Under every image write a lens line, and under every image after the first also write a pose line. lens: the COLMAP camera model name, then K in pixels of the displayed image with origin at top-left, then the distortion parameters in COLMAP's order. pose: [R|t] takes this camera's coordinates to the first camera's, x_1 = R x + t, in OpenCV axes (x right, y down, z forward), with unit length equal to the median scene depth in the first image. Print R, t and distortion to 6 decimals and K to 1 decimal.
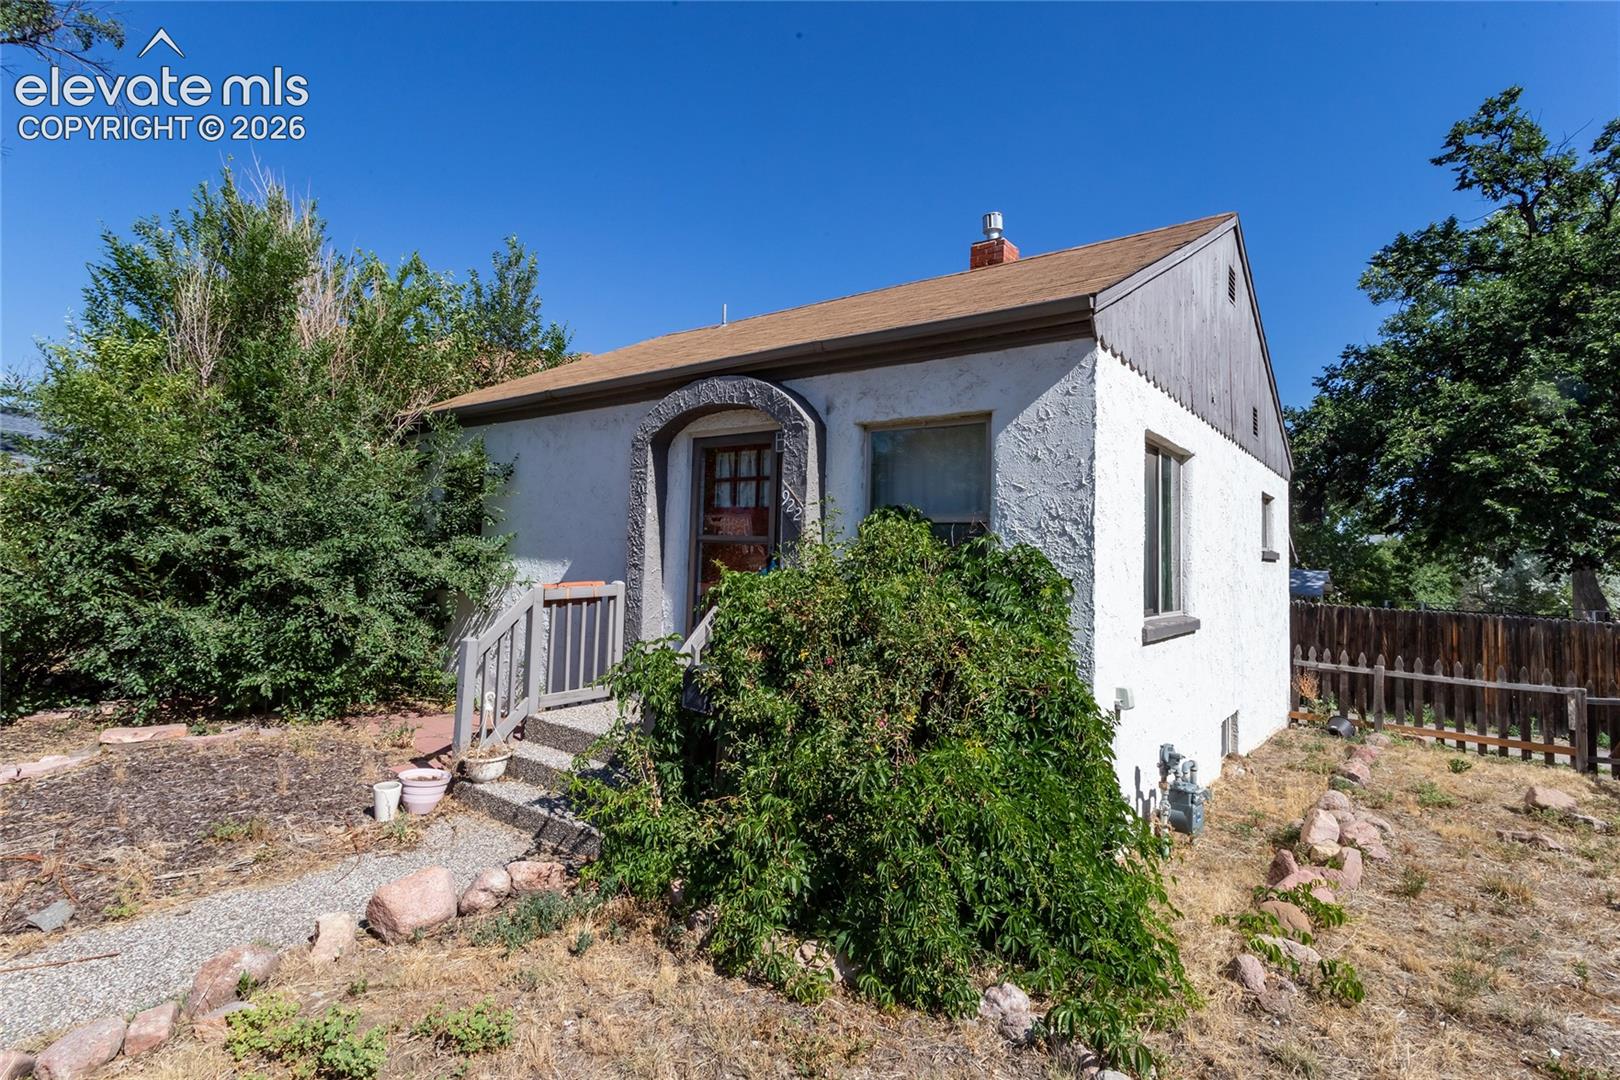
lens RADIAL K [[800.6, 0, 817.8], [0, 800.6, 512.5], [0, 0, 1]] dist [0.000713, 0.000643]
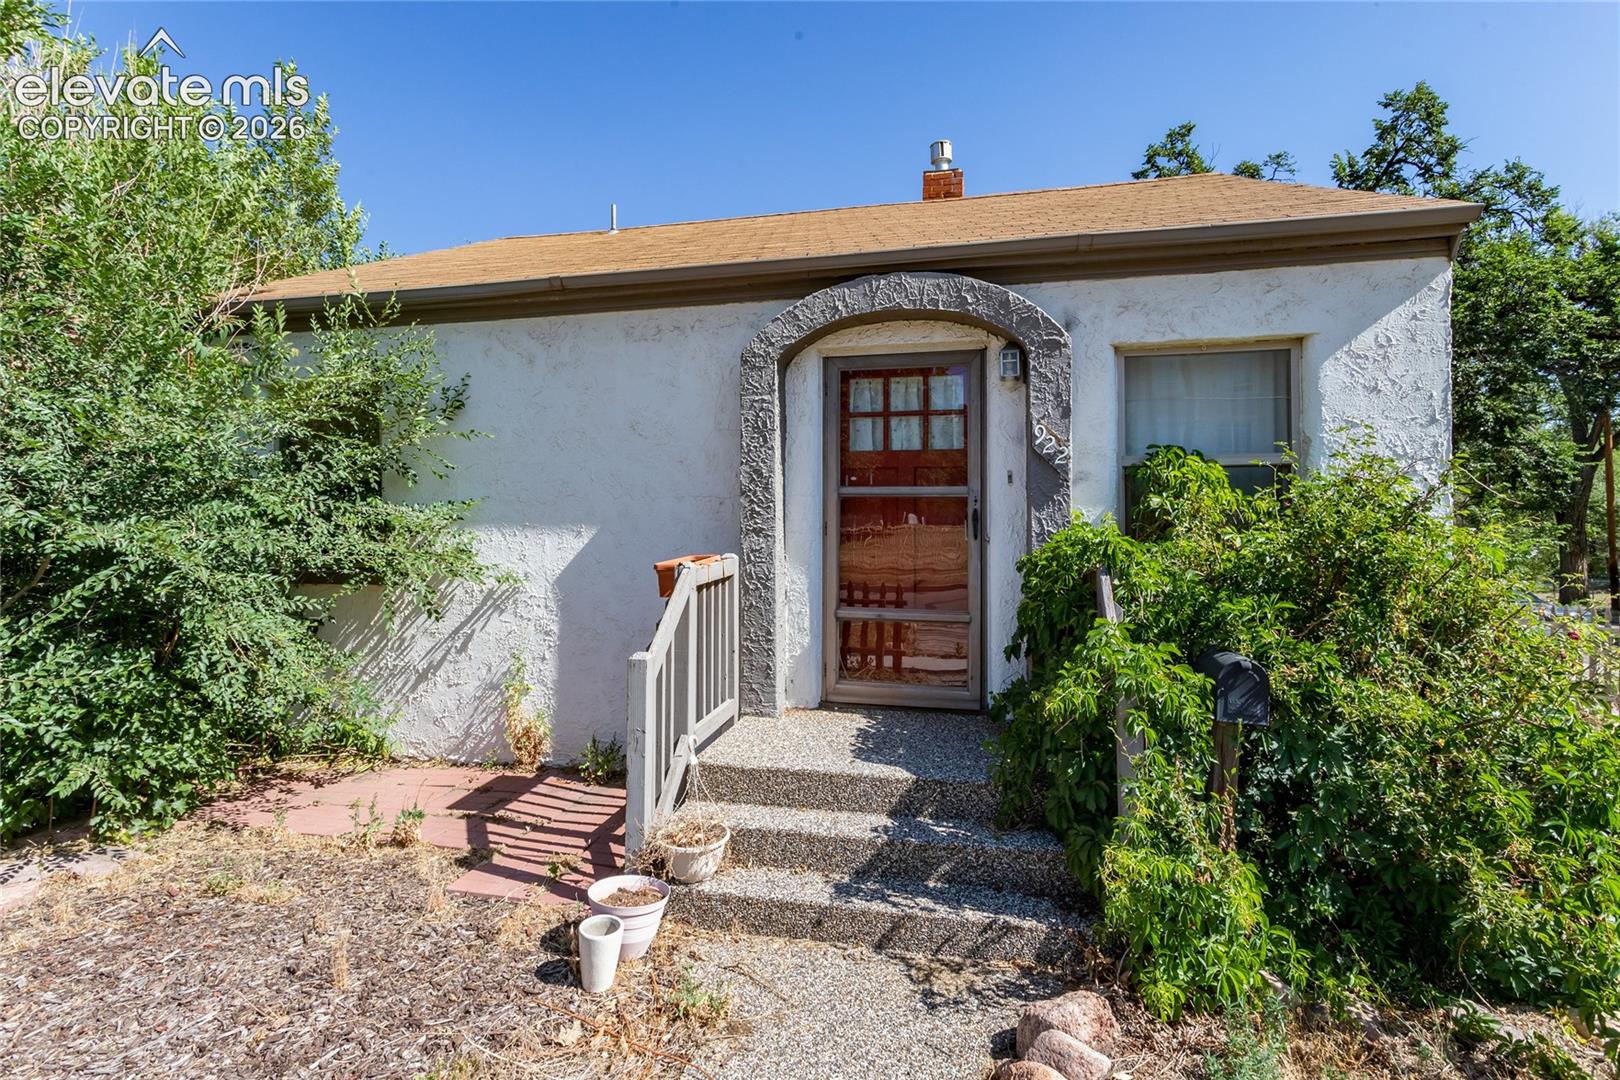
lens RADIAL K [[800.6, 0, 817.8], [0, 800.6, 512.5], [0, 0, 1]] dist [0.000713, 0.000643]
pose [[0.904549, -0.022796, 0.425760, -0.478993], [0.005390, 0.999101, 0.042042, 0.019745], [-0.426336, -0.035734, 0.903859, 0.326661]]
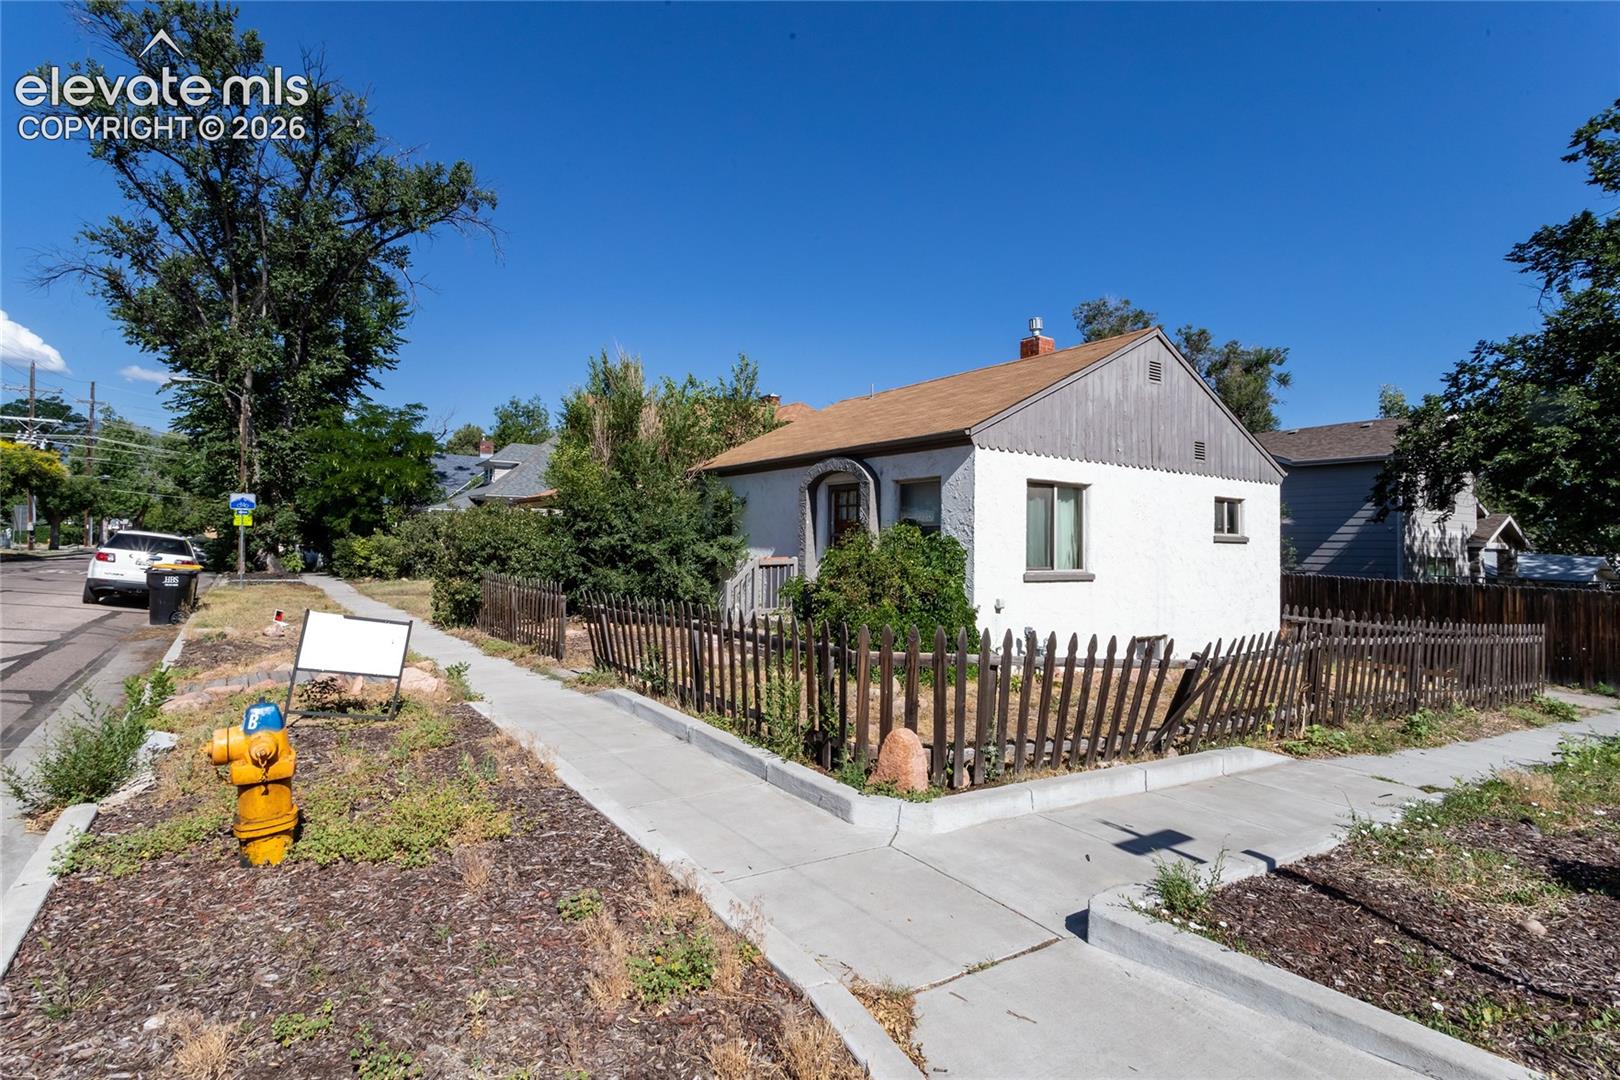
lens RADIAL K [[823.8, 0, 782.6], [0, 823.8, 493.0], [0, 0, 1]] dist [-0.000103, 0.000674]
pose [[0.943445, -0.035632, -0.329609, 0.415544], [0.030151, 0.999309, -0.021728, -0.031684], [0.330155, 0.010561, 0.943868, -0.980591]]
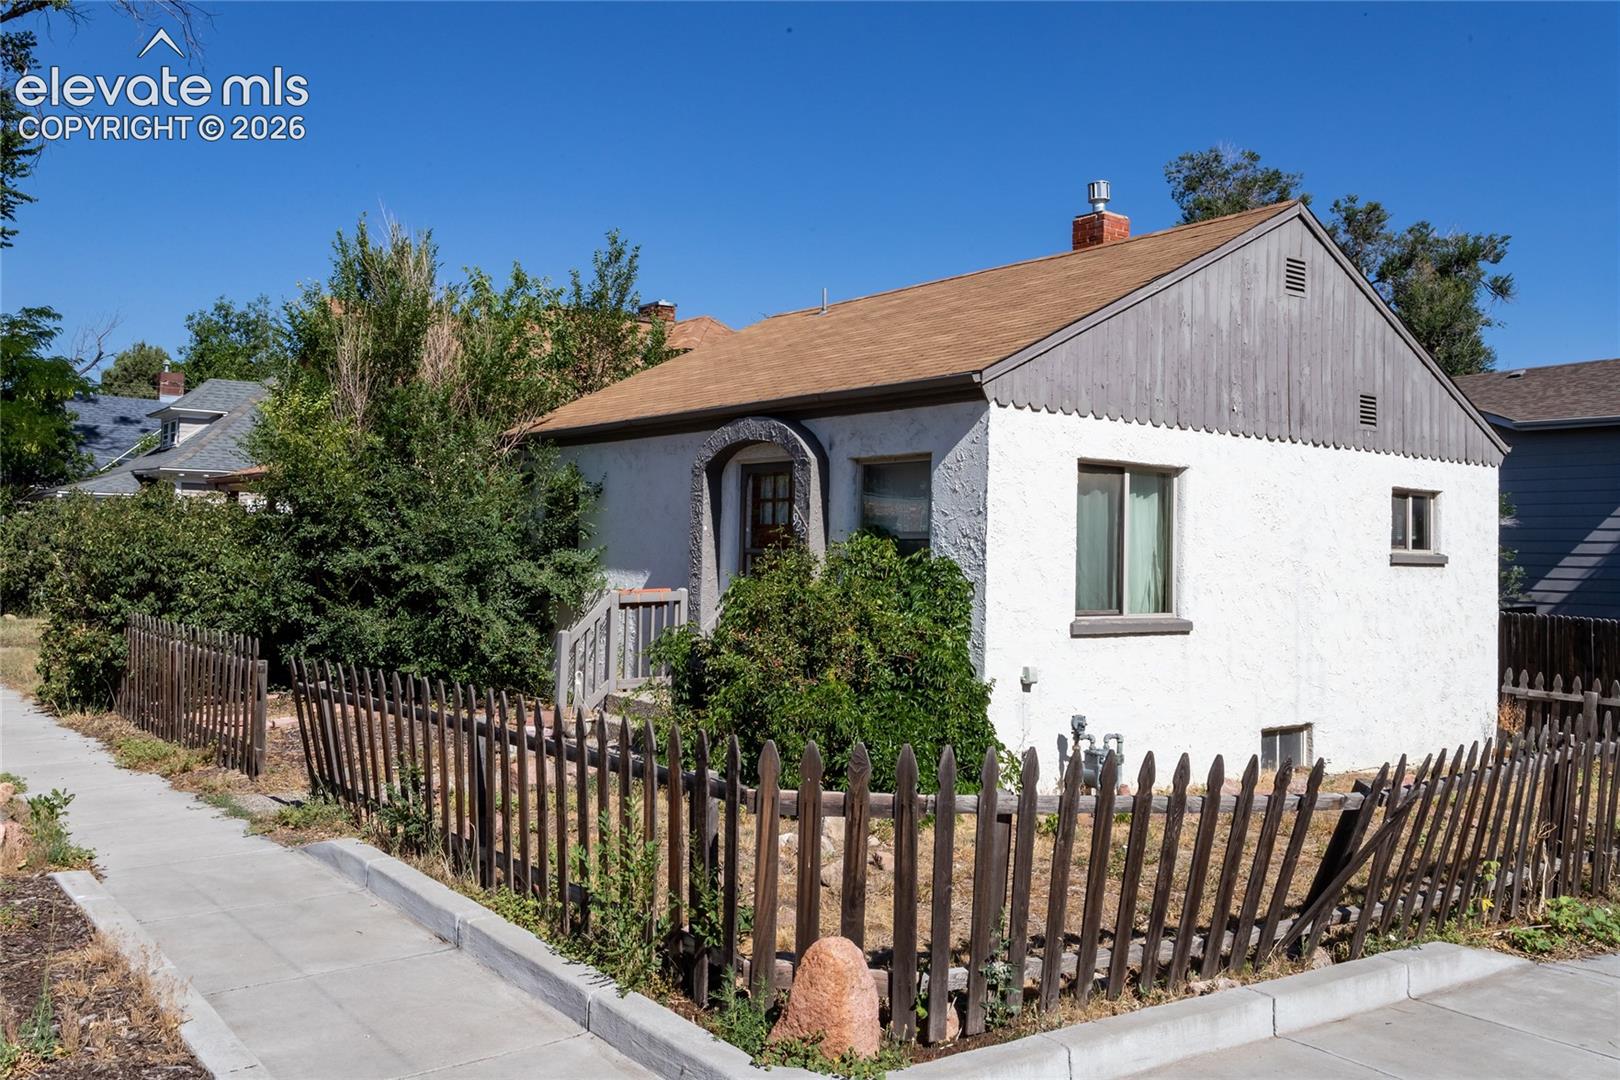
lens RADIAL K [[1363.2, 0, 773.5], [0, 1363.2, 464.2], [0, 0, 1]] dist [0.025310, -0.016049]
pose [[0.961884, -0.028528, -0.271965, 0.425964], [0.024327, 0.999527, -0.018807, -0.054584], [0.272373, 0.011474, 0.962123, -0.884278]]
